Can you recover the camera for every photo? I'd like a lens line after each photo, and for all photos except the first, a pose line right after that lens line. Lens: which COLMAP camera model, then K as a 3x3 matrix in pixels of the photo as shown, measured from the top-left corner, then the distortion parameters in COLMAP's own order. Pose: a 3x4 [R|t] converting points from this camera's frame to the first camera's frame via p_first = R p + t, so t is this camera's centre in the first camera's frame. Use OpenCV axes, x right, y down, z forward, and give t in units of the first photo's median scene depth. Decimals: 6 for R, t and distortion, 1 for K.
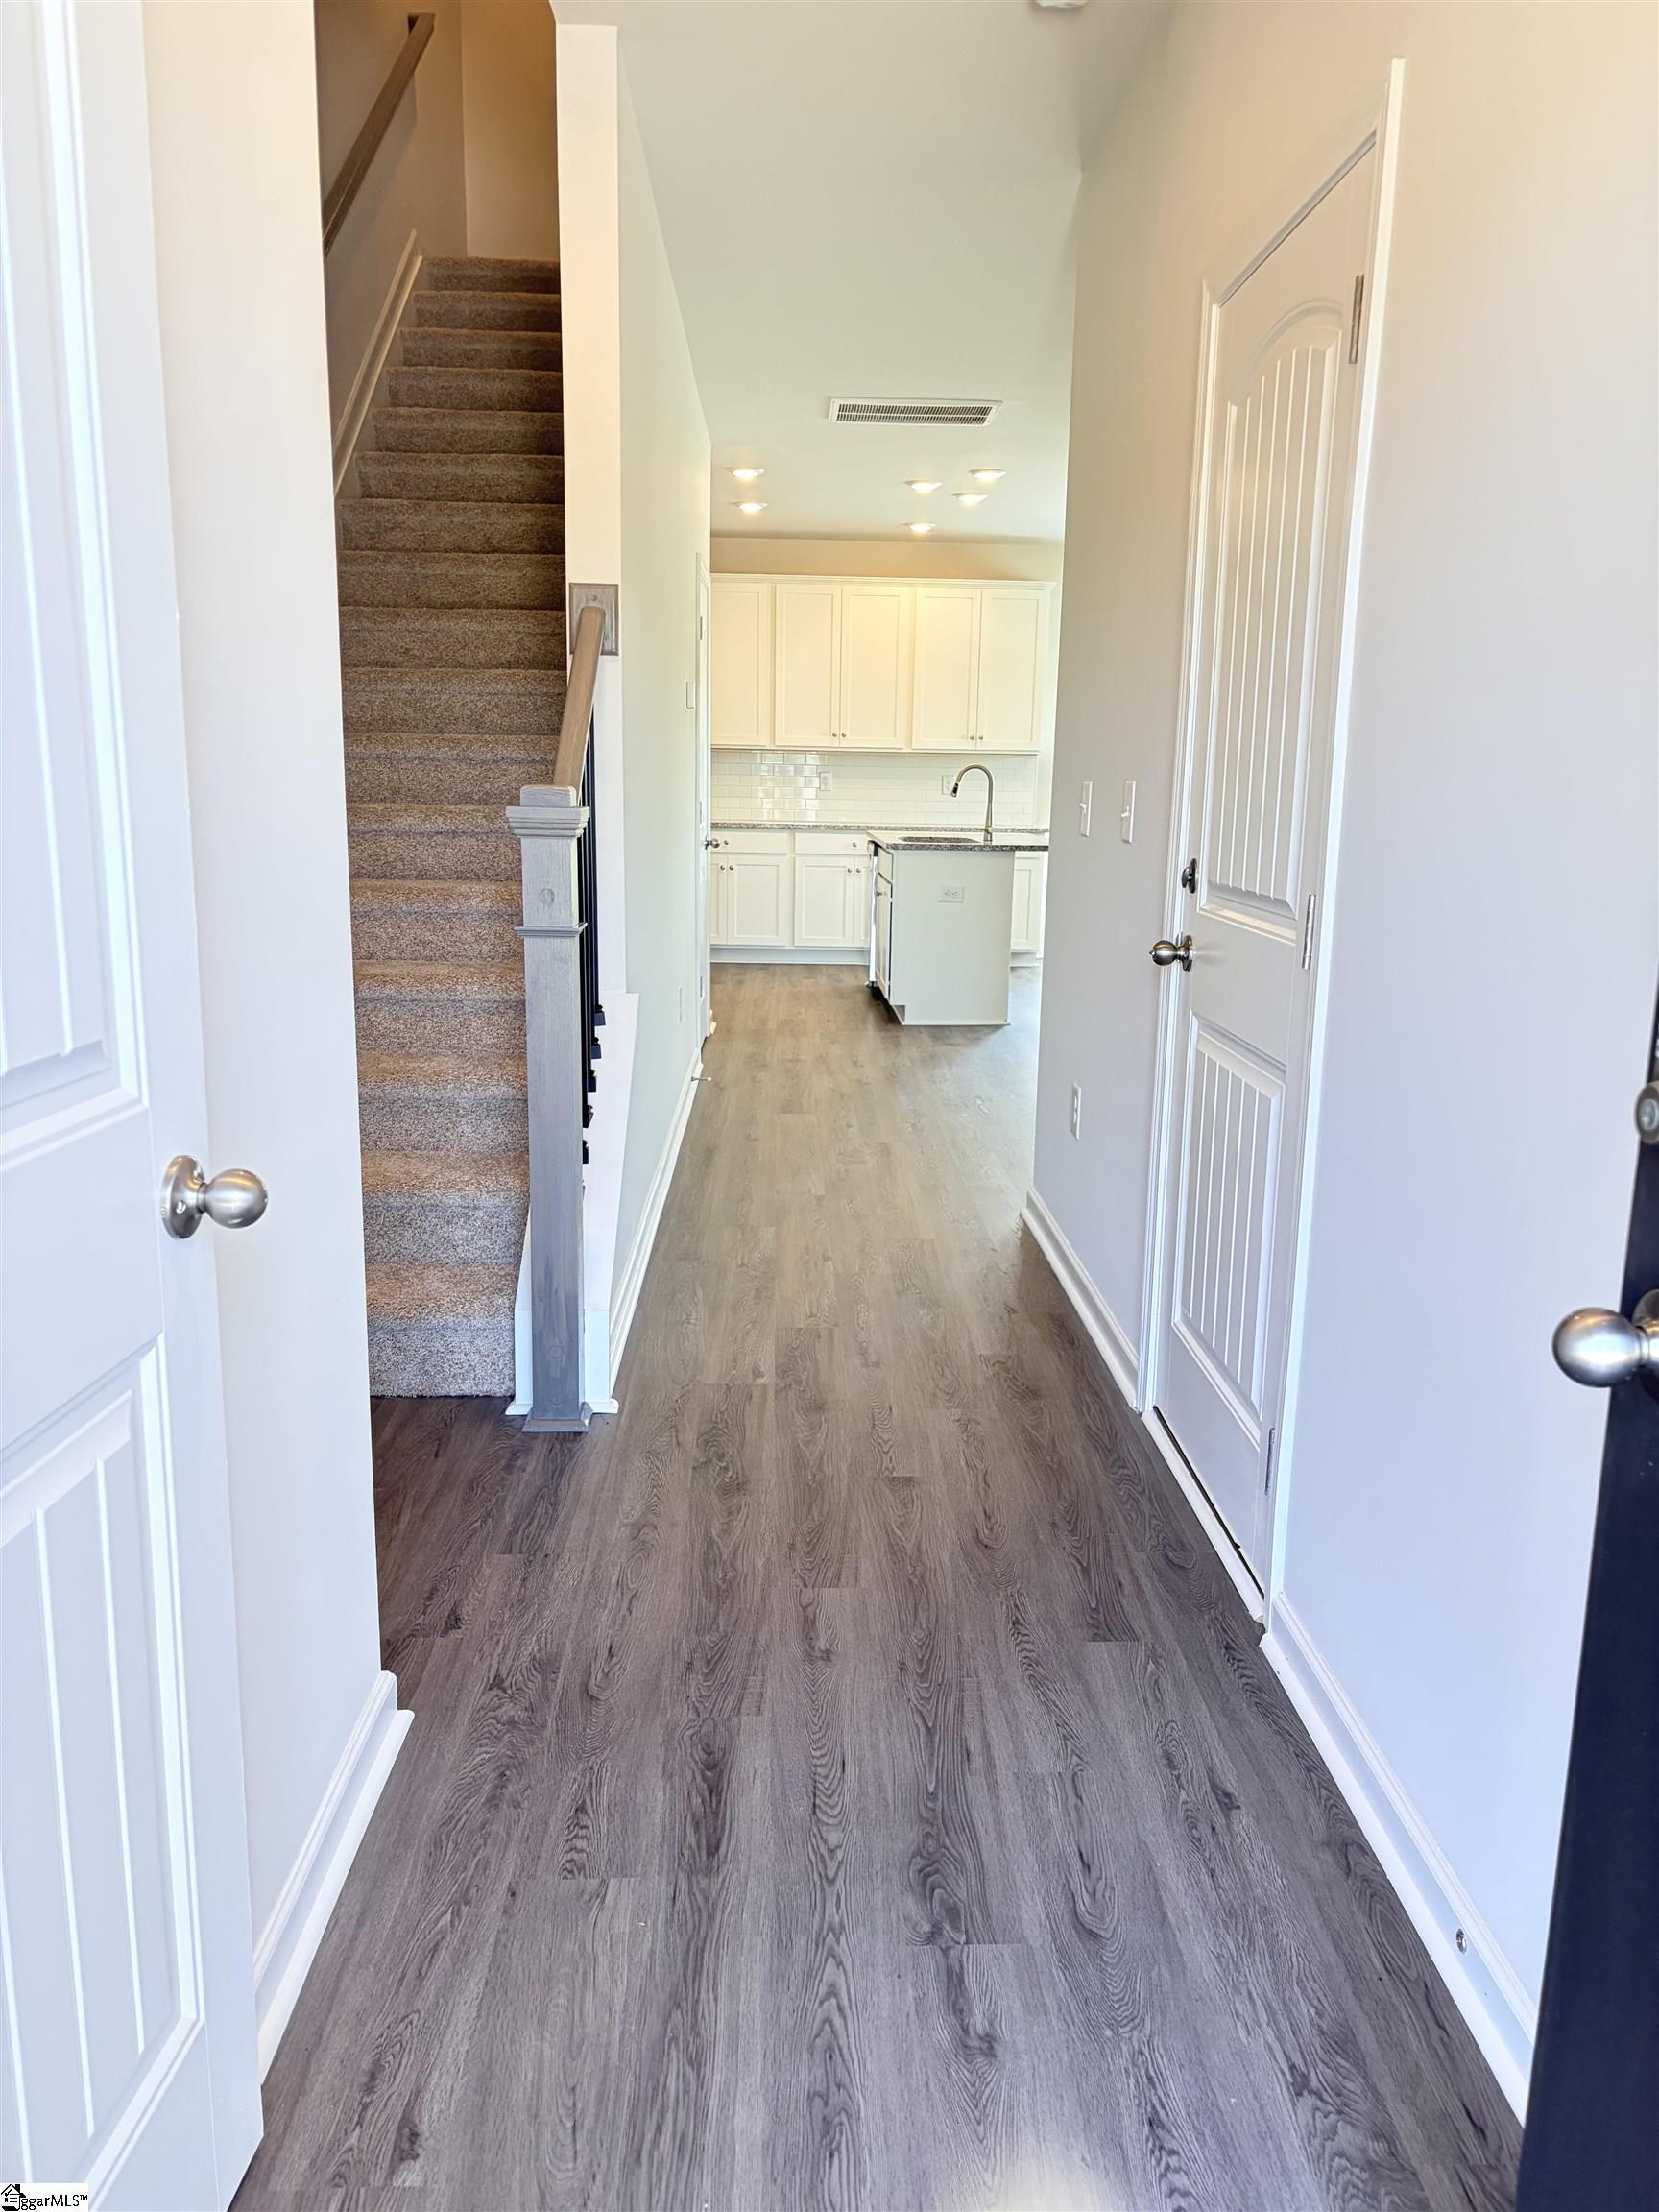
lens RADIAL K [[1663.8, 0, 825.2], [0, 1663.8, 1114.6], [0, 0, 1]] dist [0.013960, -0.017912]
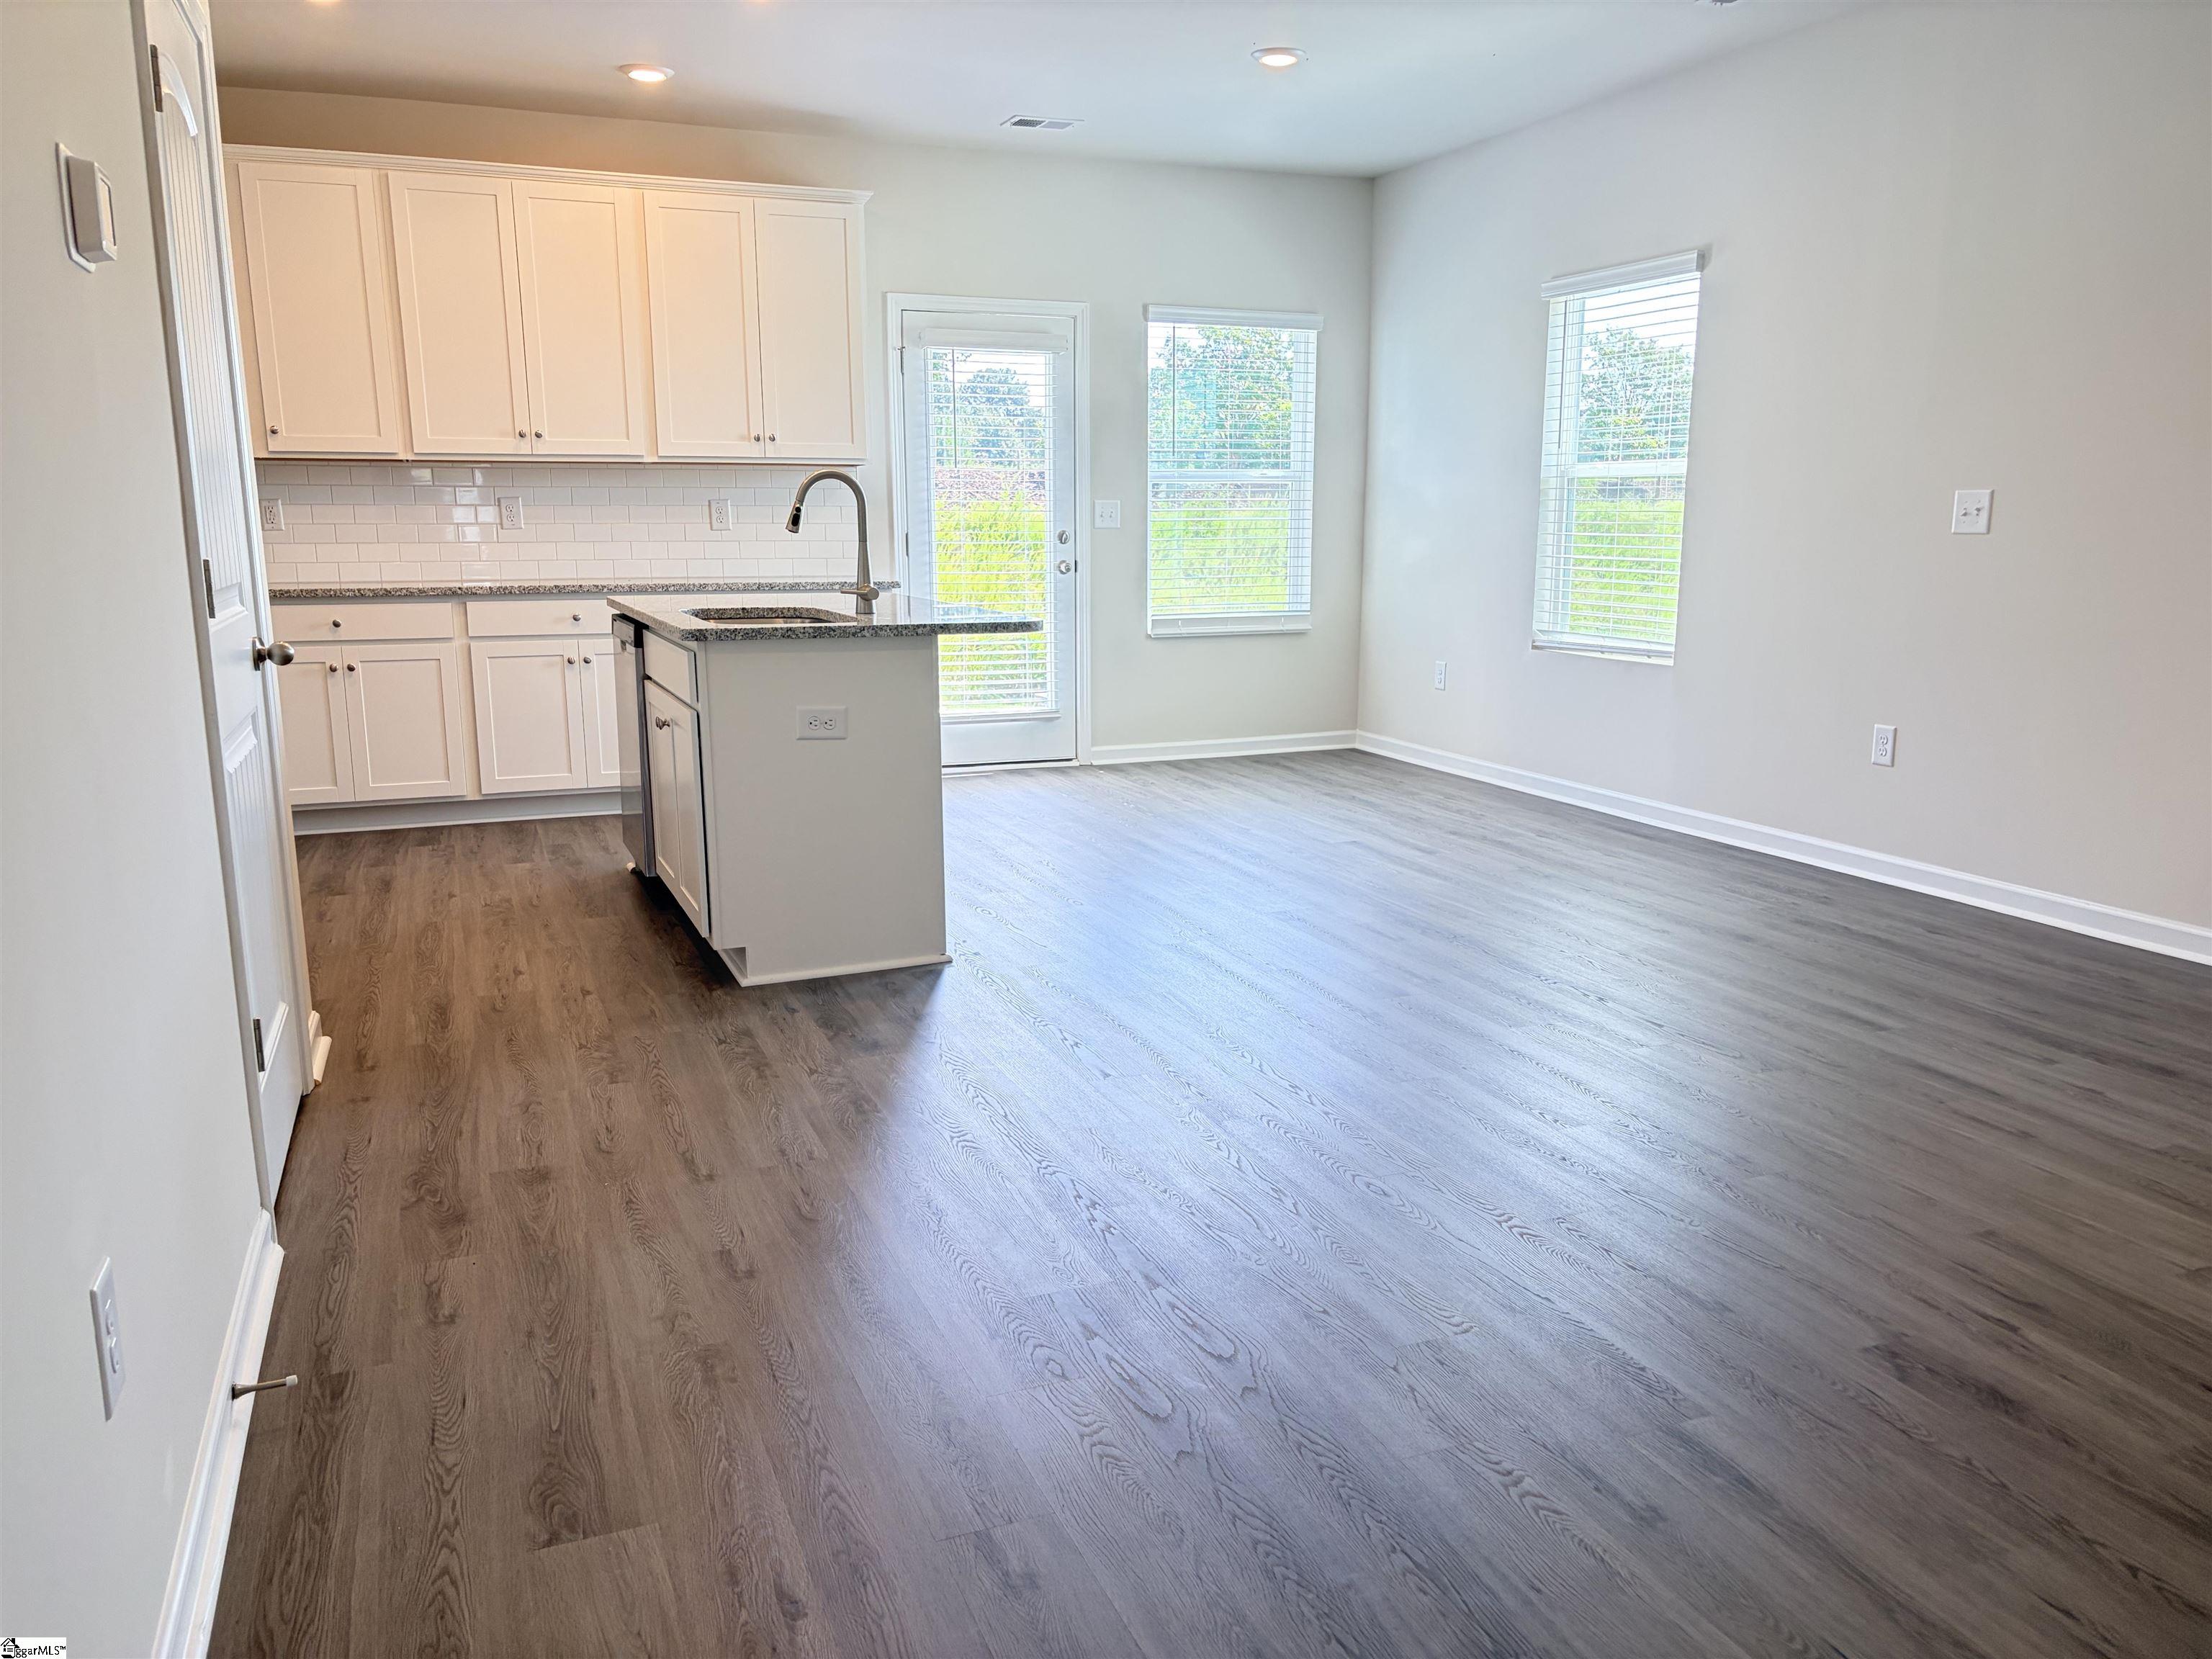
lens RADIAL K [[1663.8, 0, 1123.9], [0, 1663.8, 821.5], [0, 0, 1]] dist [0.013960, -0.017912]
pose [[0.933895, -0.086078, 0.347031, -0.015036], [0.092034, 0.995756, -0.000684, -0.088221], [-0.345499, 0.032578, 0.937854, 0.467249]]
